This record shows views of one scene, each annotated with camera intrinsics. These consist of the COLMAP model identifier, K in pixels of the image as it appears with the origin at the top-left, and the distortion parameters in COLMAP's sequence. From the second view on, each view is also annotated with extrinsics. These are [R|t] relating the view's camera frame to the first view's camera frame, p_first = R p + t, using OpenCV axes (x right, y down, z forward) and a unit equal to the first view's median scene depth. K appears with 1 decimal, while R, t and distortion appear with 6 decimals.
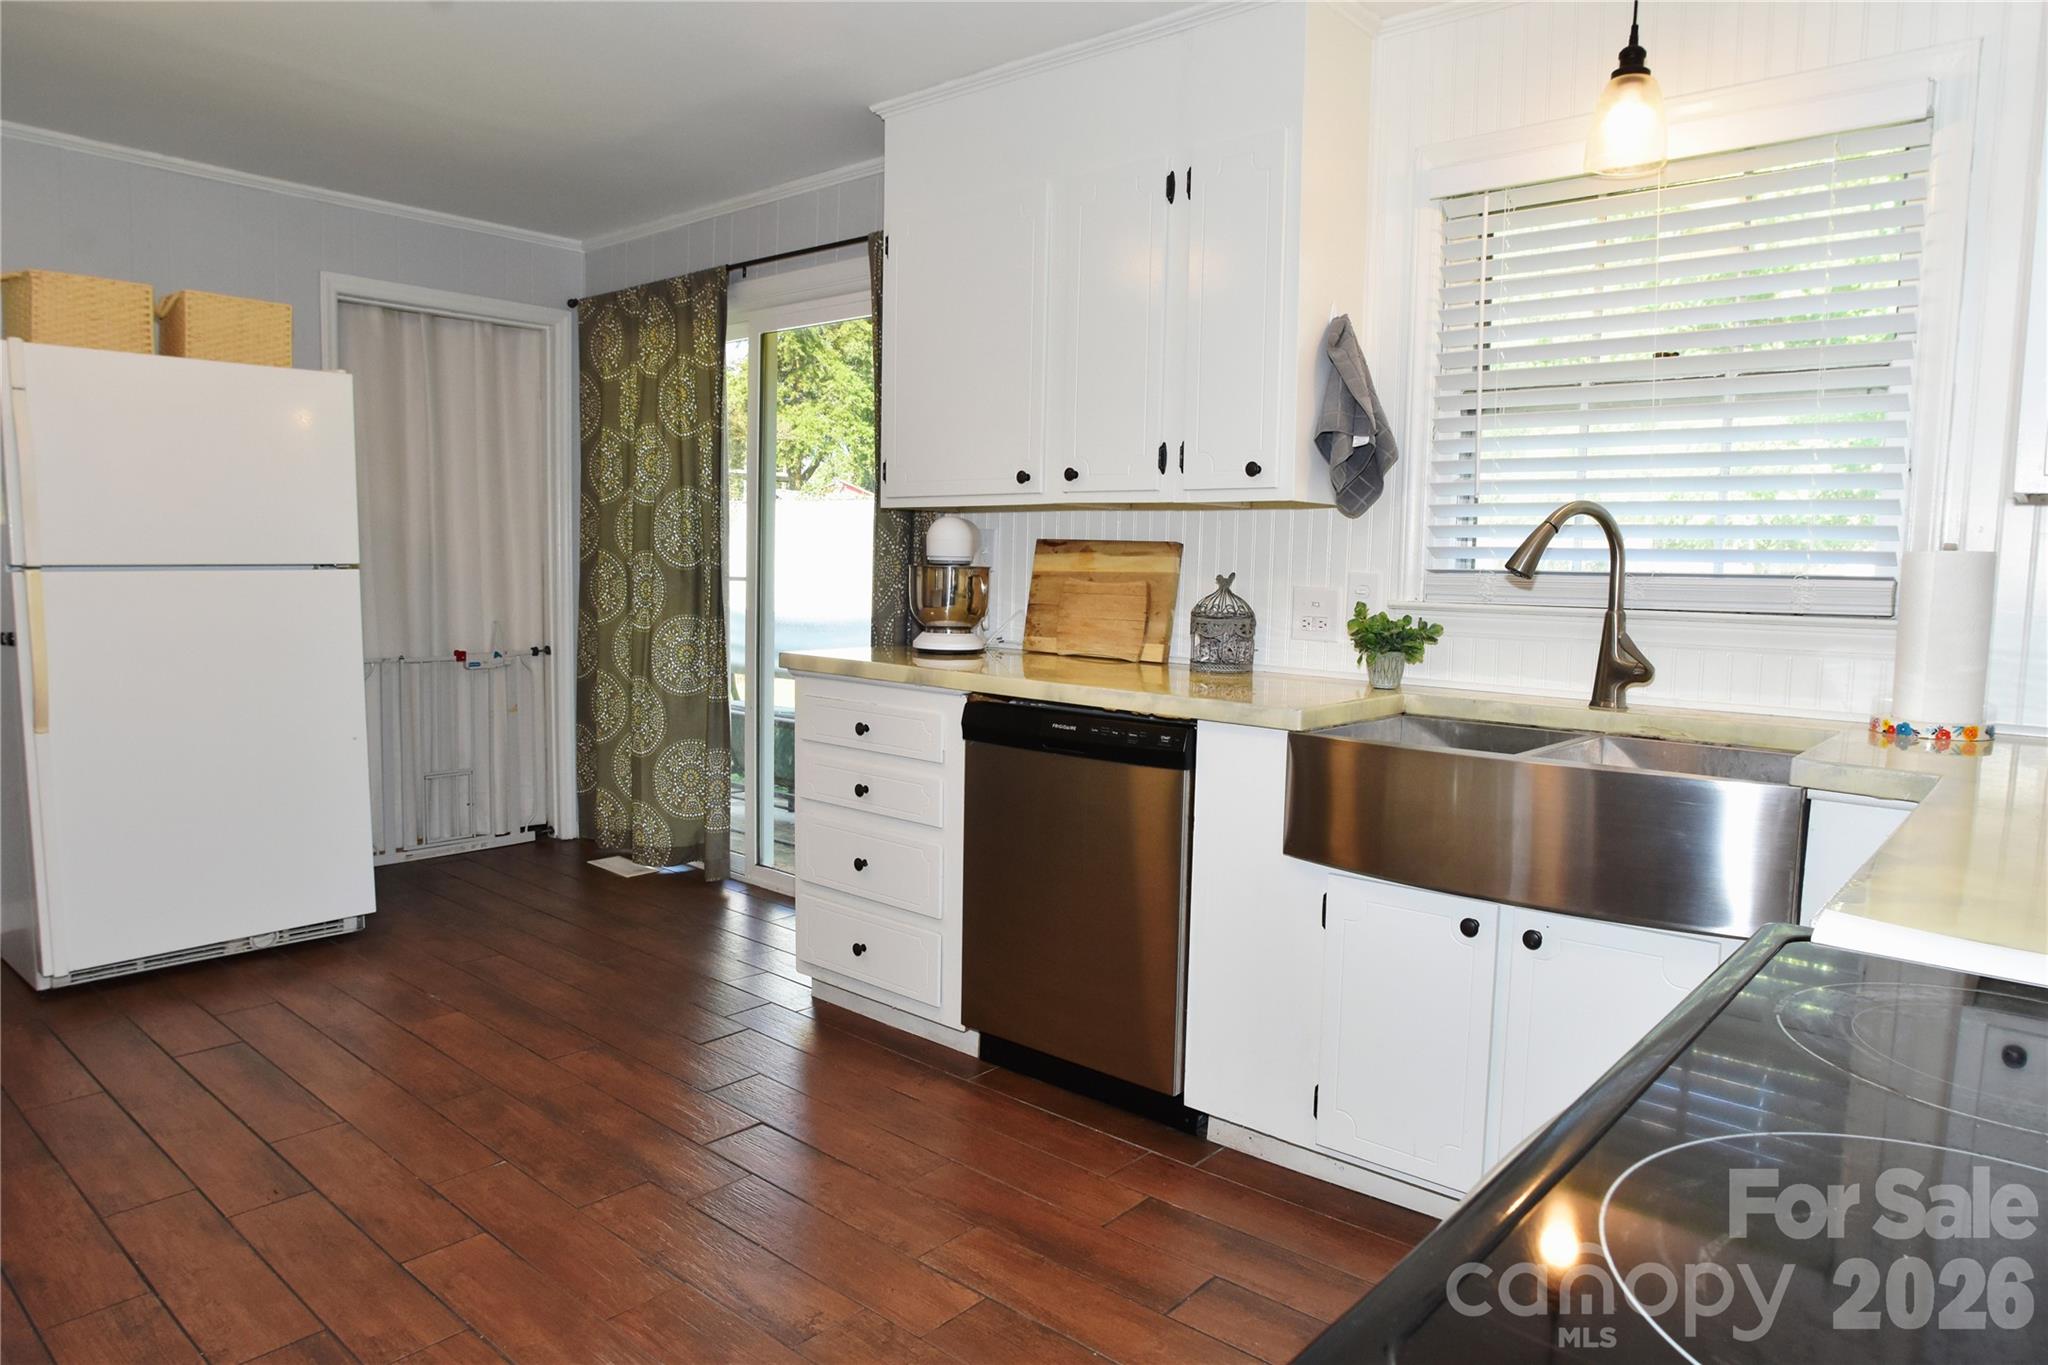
lens RADIAL K [[1311.2, 0, 1024.0], [0, 1311.2, 682.5], [0, 0, 1]] dist [-0.067317, 0.052675]
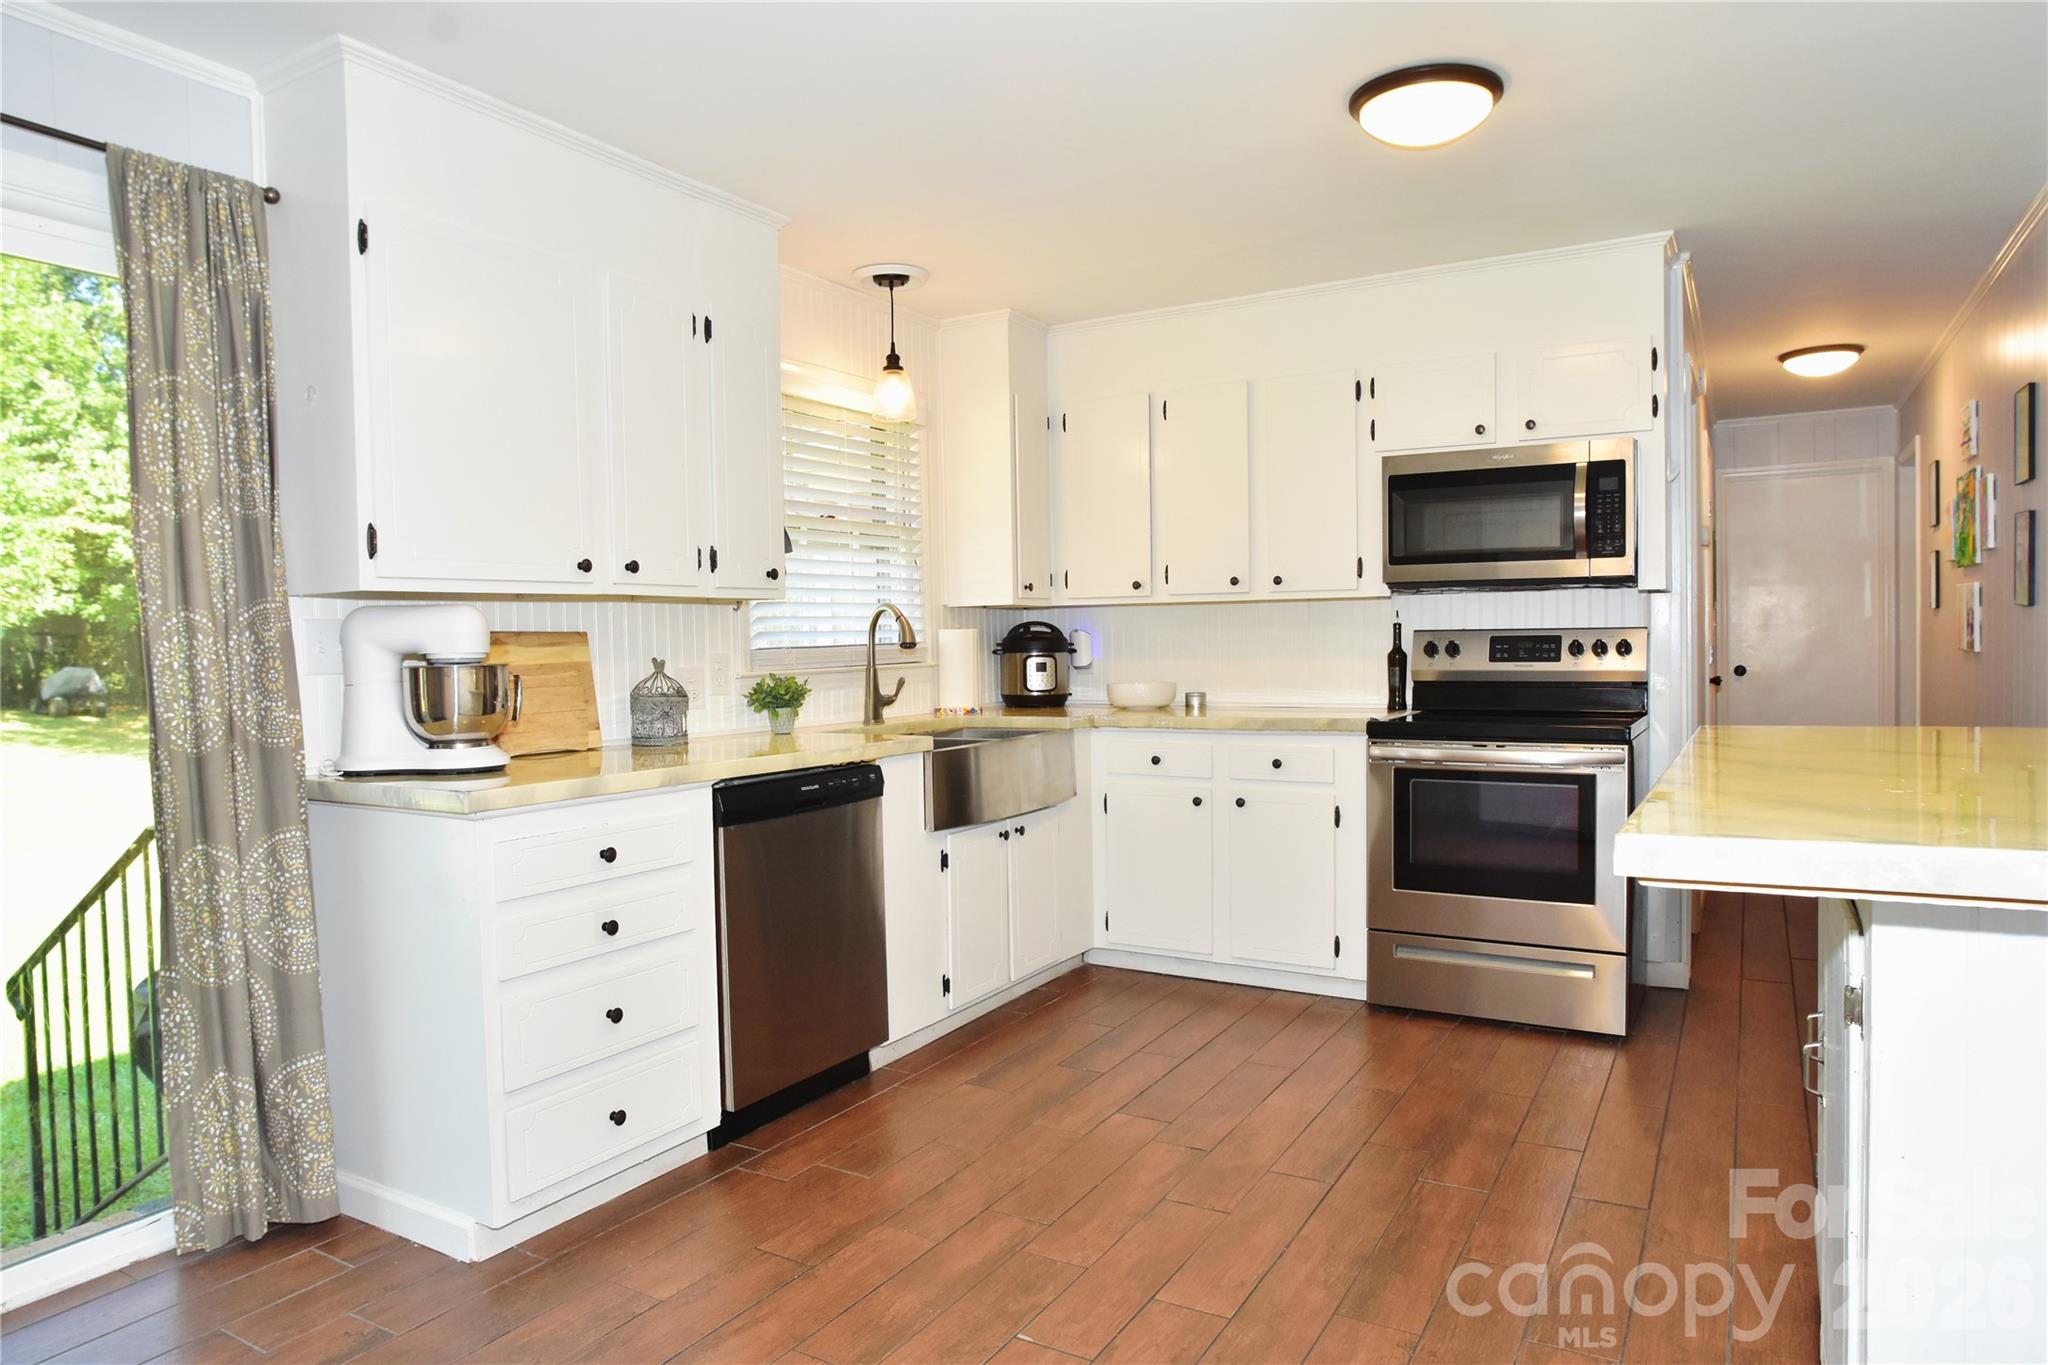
lens RADIAL K [[1255.9, 0, 1029.3], [0, 1255.9, 676.3], [0, 0, 1]] dist [-0.079746, 0.043027]
pose [[-0.186209, -0.044778, 0.981489, -1.157219], [0.114443, 0.991172, 0.066932, -0.122631], [-0.975822, 0.124788, -0.179441, 1.043424]]
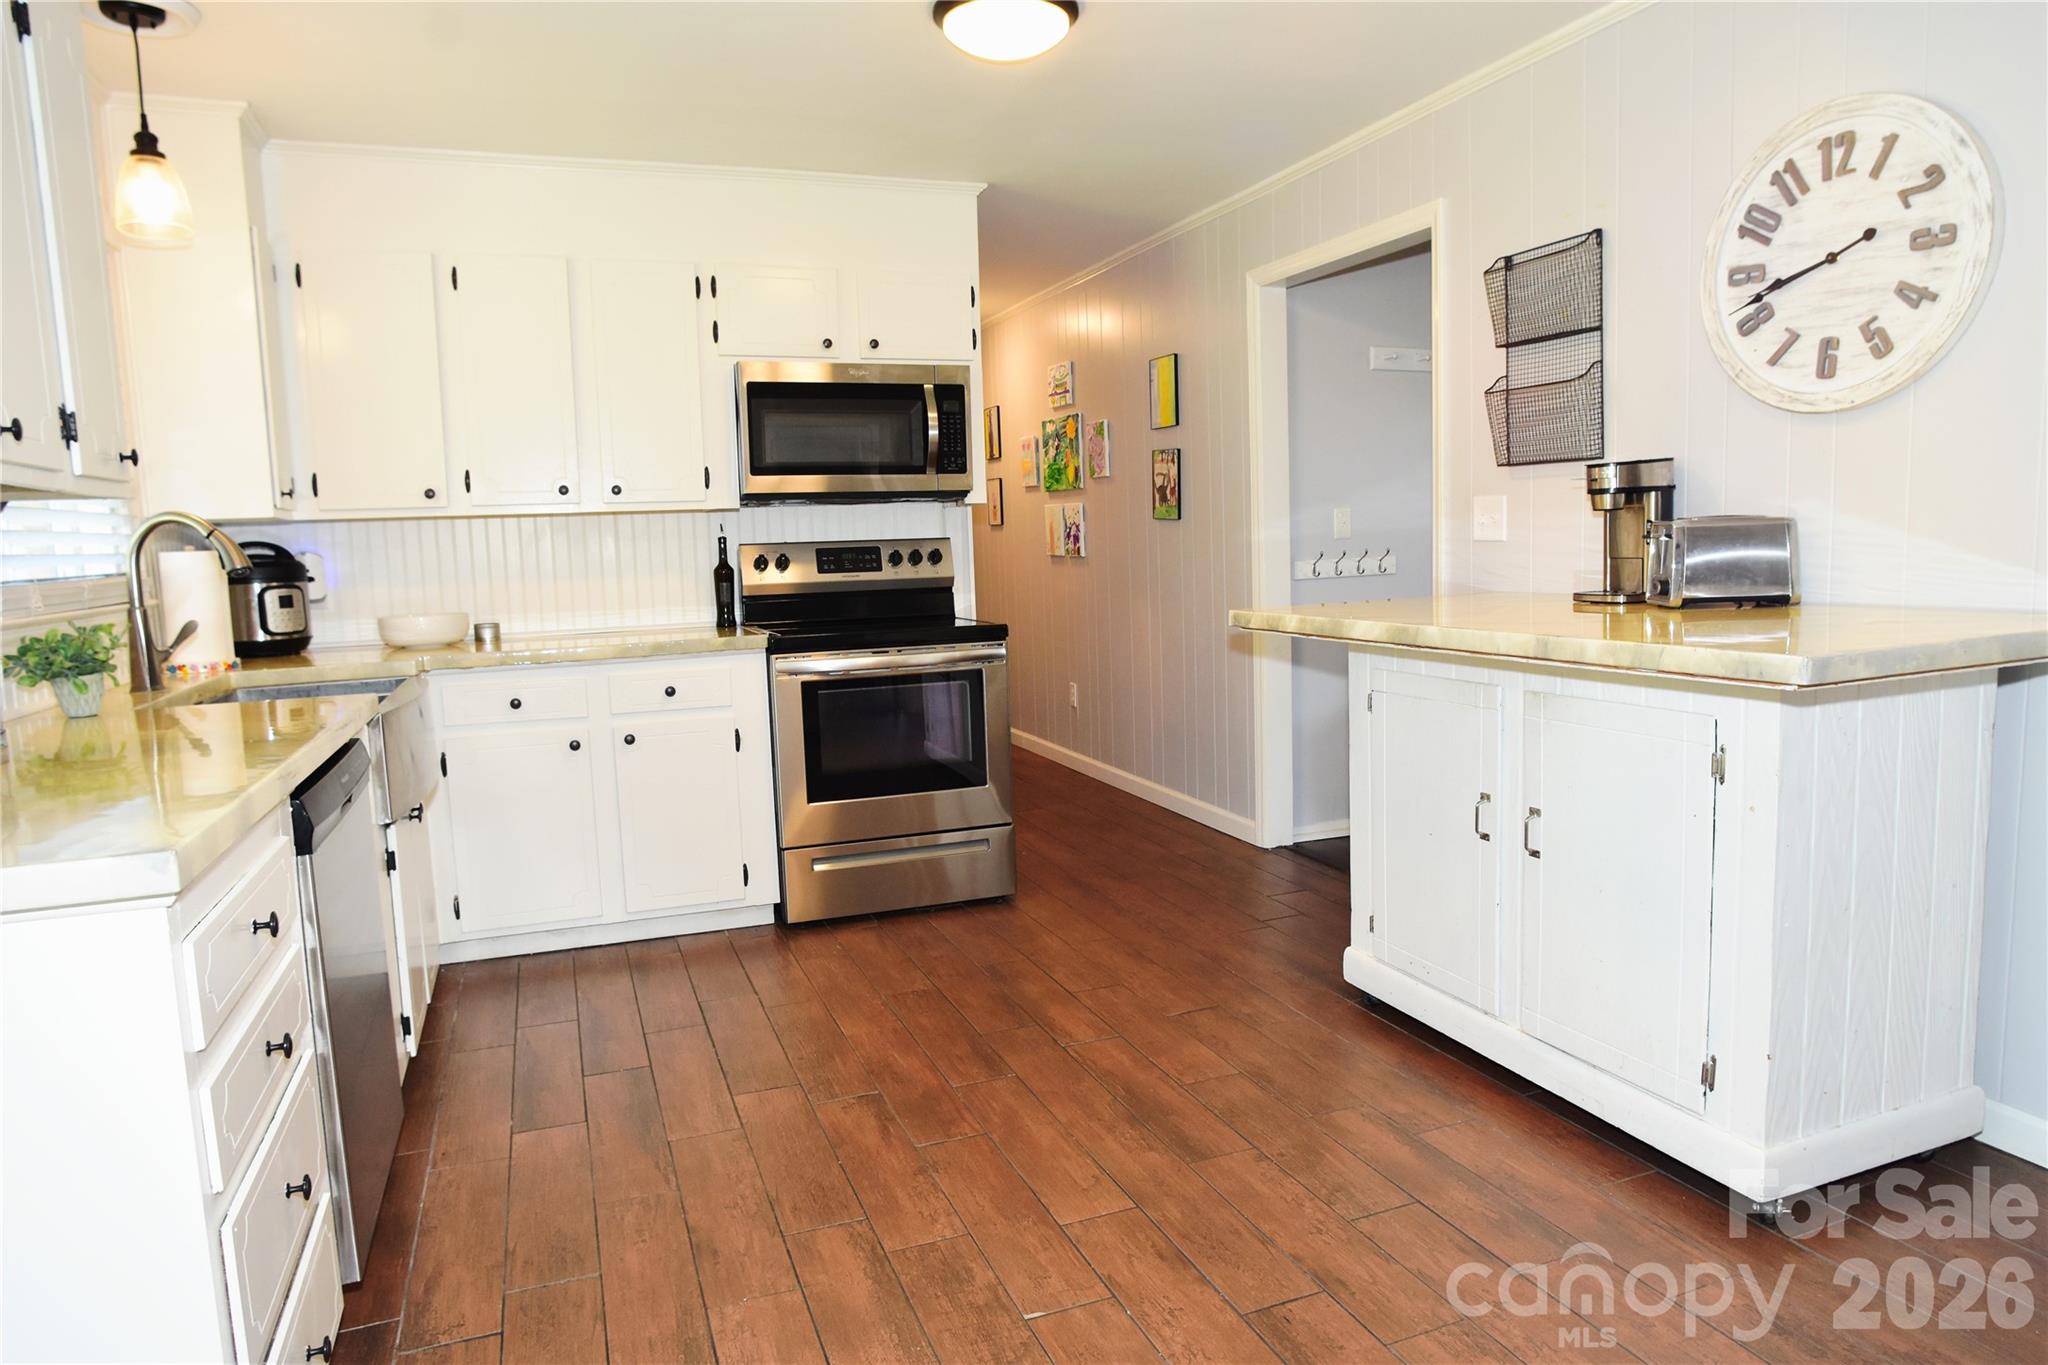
lens RADIAL K [[1255.9, 0, 1029.3], [0, 1255.9, 676.3], [0, 0, 1]] dist [-0.079746, 0.043027]
pose [[-0.886996, -0.041551, 0.459905, -0.705073], [0.062416, 0.976016, 0.208559, -0.161144], [-0.457540, 0.213696, -0.863129, 1.503132]]
